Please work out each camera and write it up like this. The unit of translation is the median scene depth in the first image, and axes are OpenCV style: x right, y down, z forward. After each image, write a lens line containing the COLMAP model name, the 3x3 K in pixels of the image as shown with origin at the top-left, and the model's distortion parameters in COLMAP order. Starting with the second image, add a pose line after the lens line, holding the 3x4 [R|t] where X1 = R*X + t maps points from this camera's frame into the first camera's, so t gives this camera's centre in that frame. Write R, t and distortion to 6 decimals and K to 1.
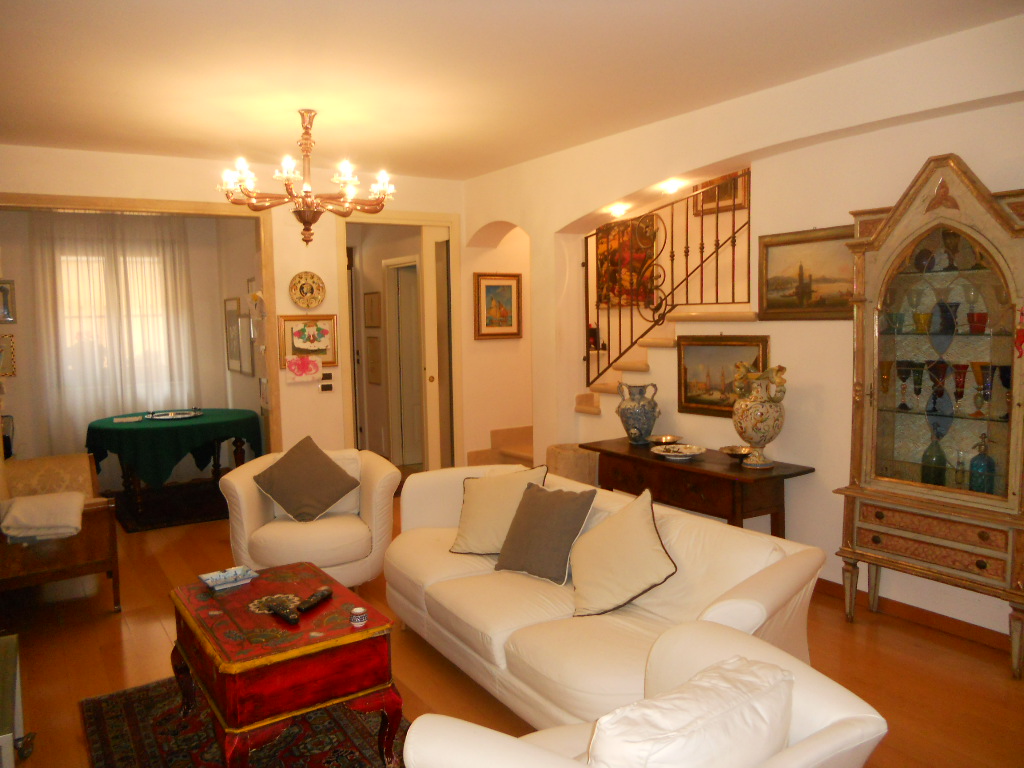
lens RADIAL K [[790.3, 0, 515.9], [0, 790.3, 387.4], [0, 0, 1]] dist [-0.014540, -0.006698]
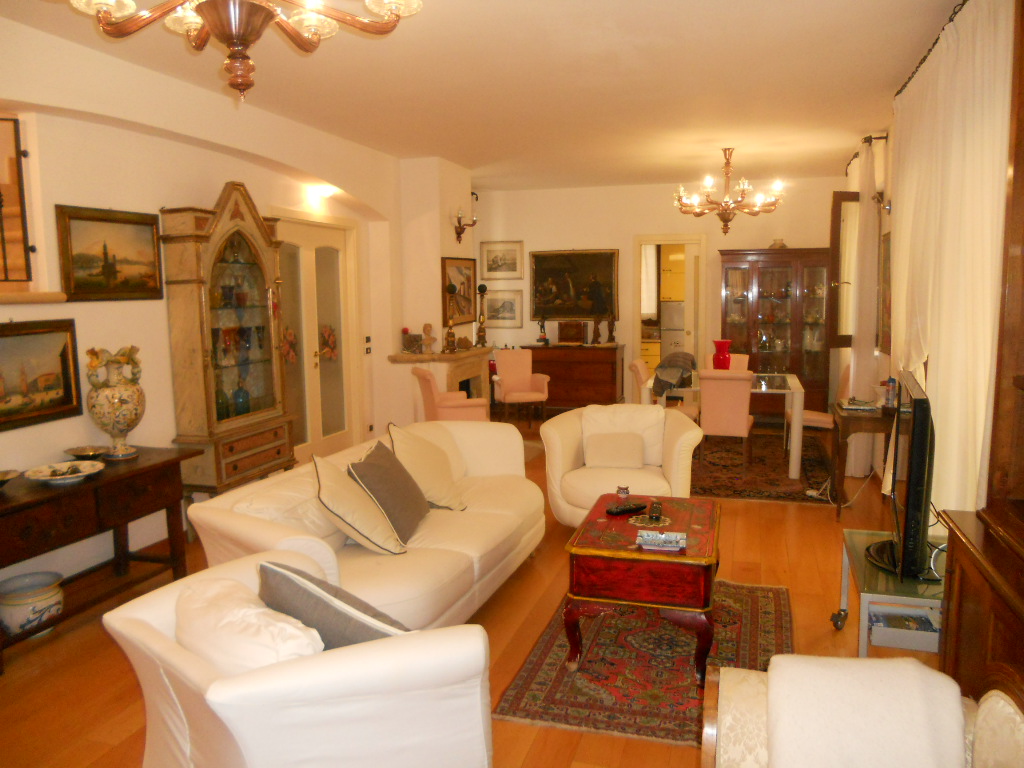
lens RADIAL K [[790.3, 0, 515.8], [0, 790.3, 384.4], [0, 0, 1]] dist [-0.014540, -0.006698]
pose [[-0.629871, -0.067915, 0.773725, -0.731629], [0.095025, 0.981948, 0.163550, -0.096105], [-0.770865, 0.176539, -0.612046, 1.244180]]
